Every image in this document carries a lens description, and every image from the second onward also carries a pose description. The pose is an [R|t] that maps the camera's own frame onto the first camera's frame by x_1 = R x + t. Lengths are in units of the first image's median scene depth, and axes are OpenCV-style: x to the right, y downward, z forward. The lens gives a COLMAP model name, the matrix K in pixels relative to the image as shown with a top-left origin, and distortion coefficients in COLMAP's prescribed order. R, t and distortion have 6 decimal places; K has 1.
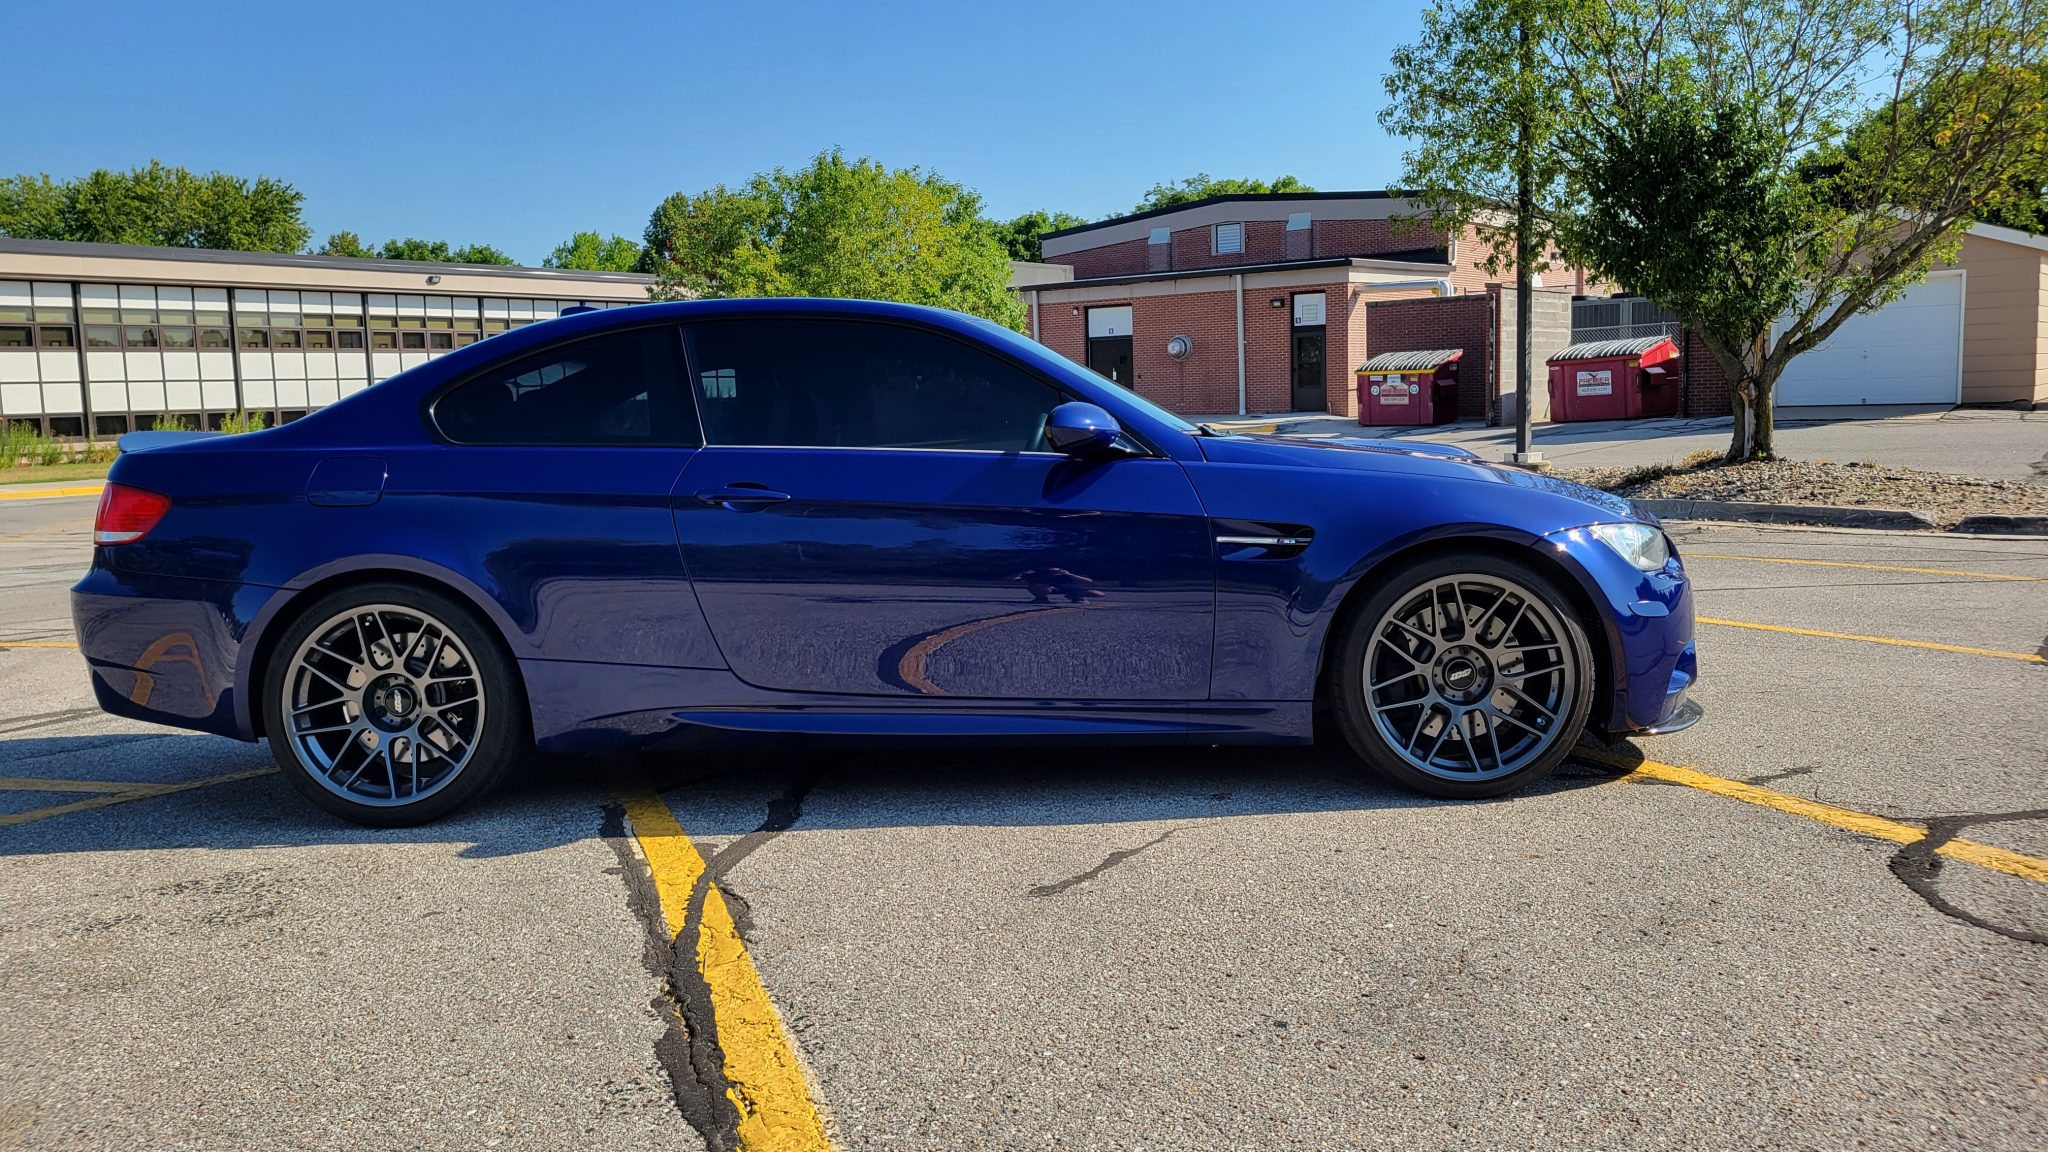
lens RADIAL K [[1488.4, 0, 997.2], [0, 1488.4, 583.5], [0, 0, 1]] dist [0.063833, -0.047000]
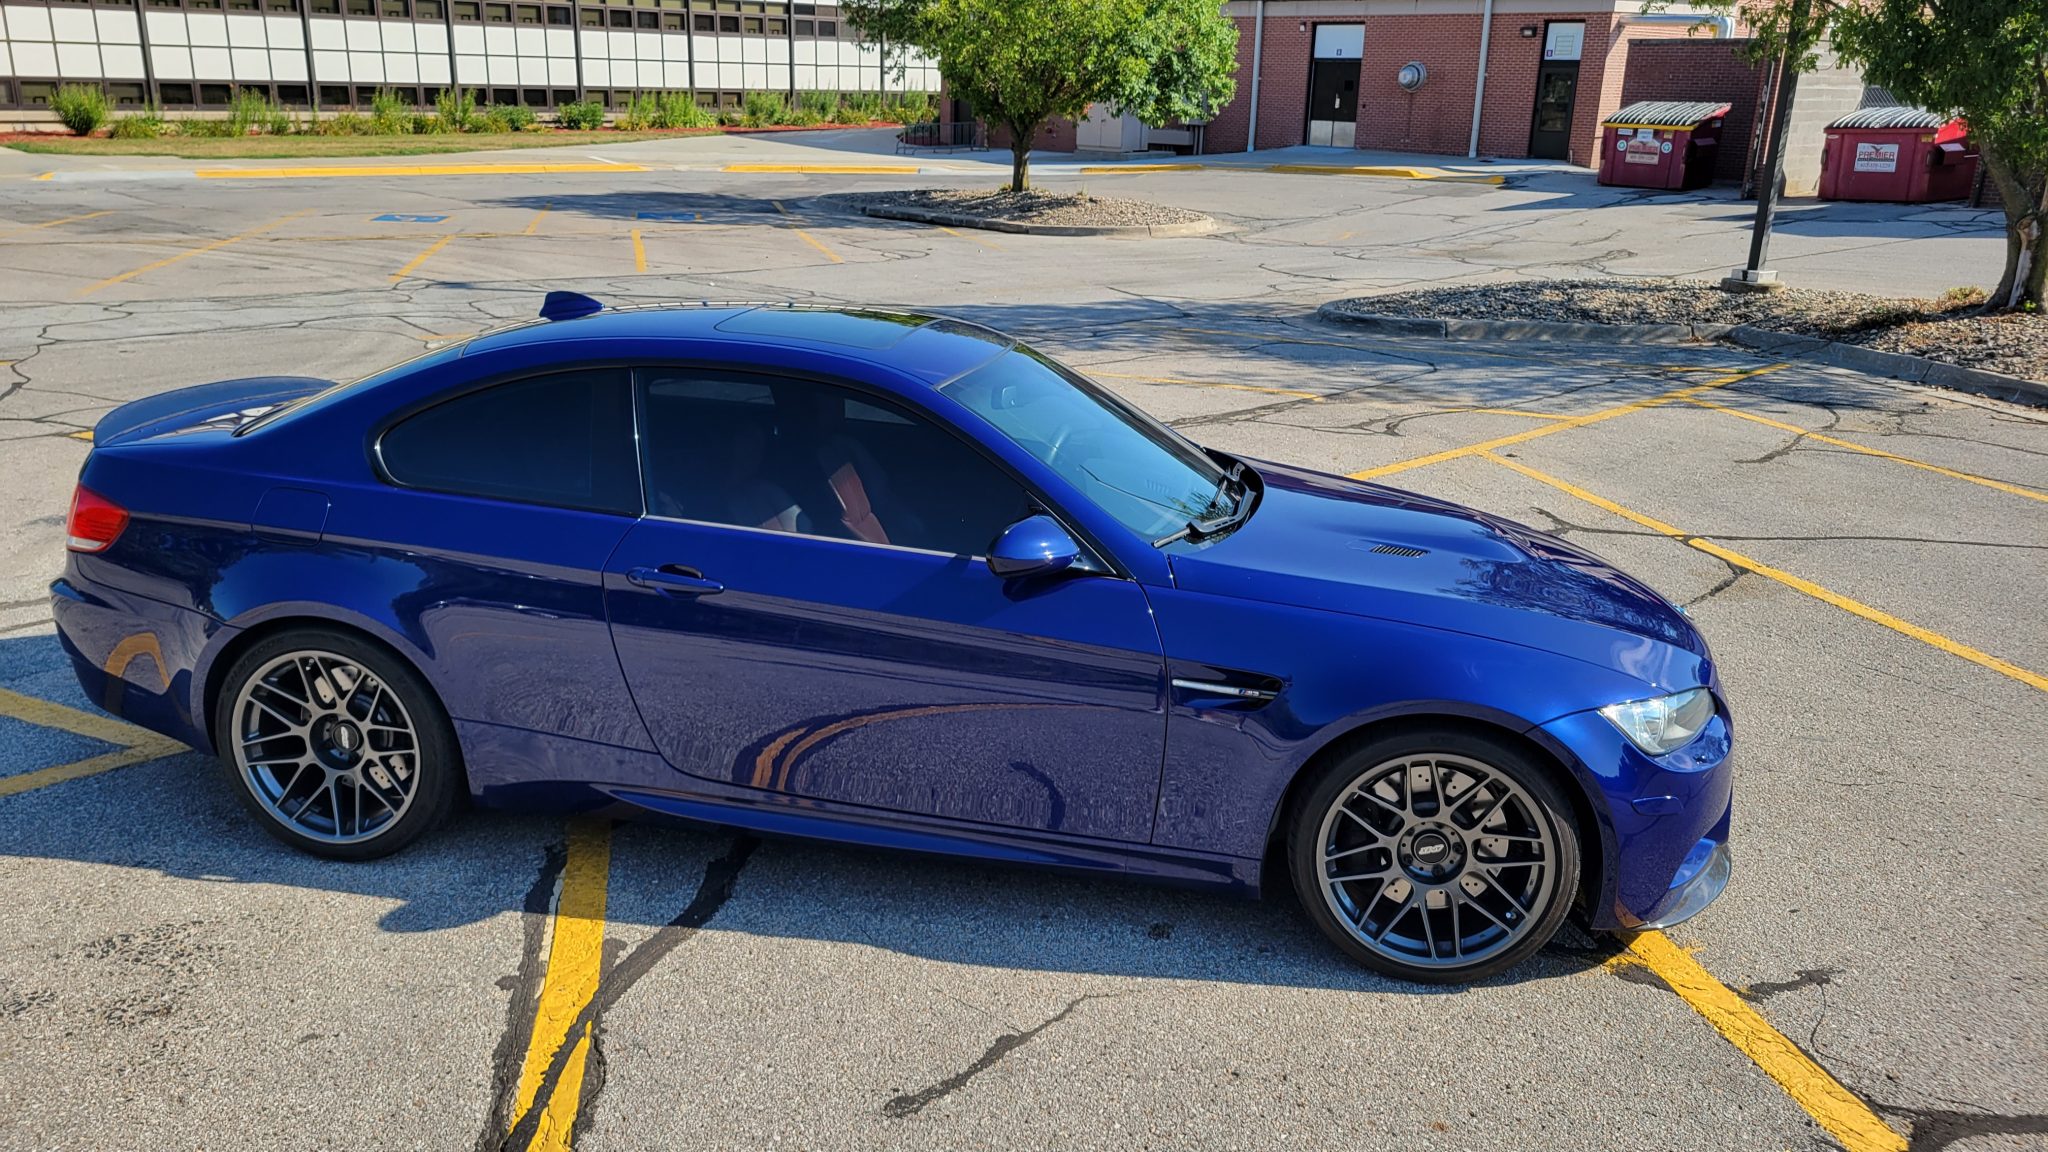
lens RADIAL K [[1488.4, 0, 997.2], [0, 1488.4, 583.5], [0, 0, 1]] dist [0.063833, -0.047000]
pose [[0.988025, 0.096371, -0.120492, 0.018295], [-0.070746, 0.976975, 0.201284, -0.033254], [0.137116, -0.190350, 0.972094, 0.014172]]
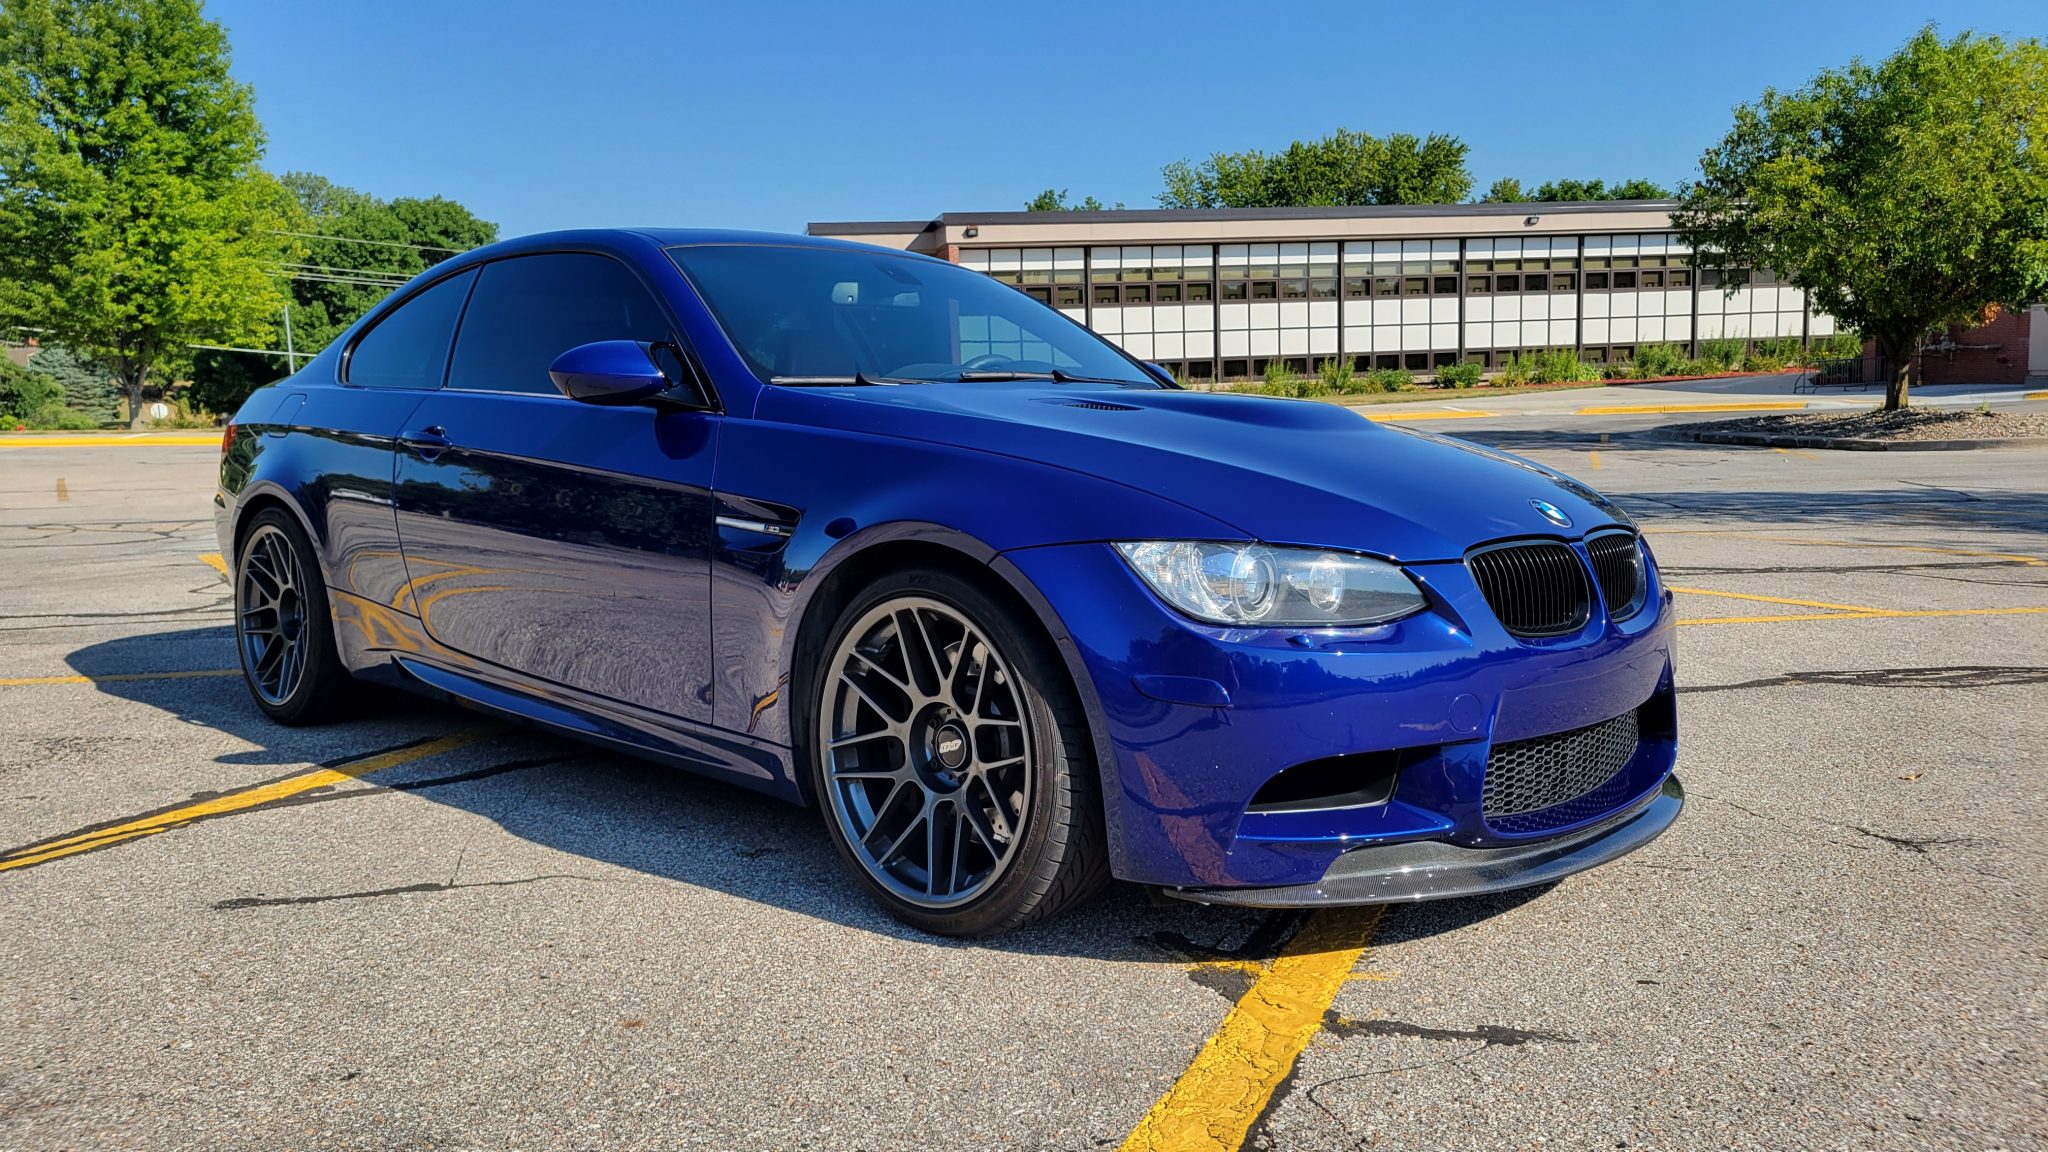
lens RADIAL K [[1507.5, 0, 1038.1], [0, 1507.5, 573.8], [0, 0, 1]] dist [0.029217, -0.000035]
pose [[0.754972, 0.093183, -0.649102, 0.098245], [-0.073624, 0.995639, 0.057298, -0.007413], [0.651610, 0.004531, 0.758540, 0.065266]]
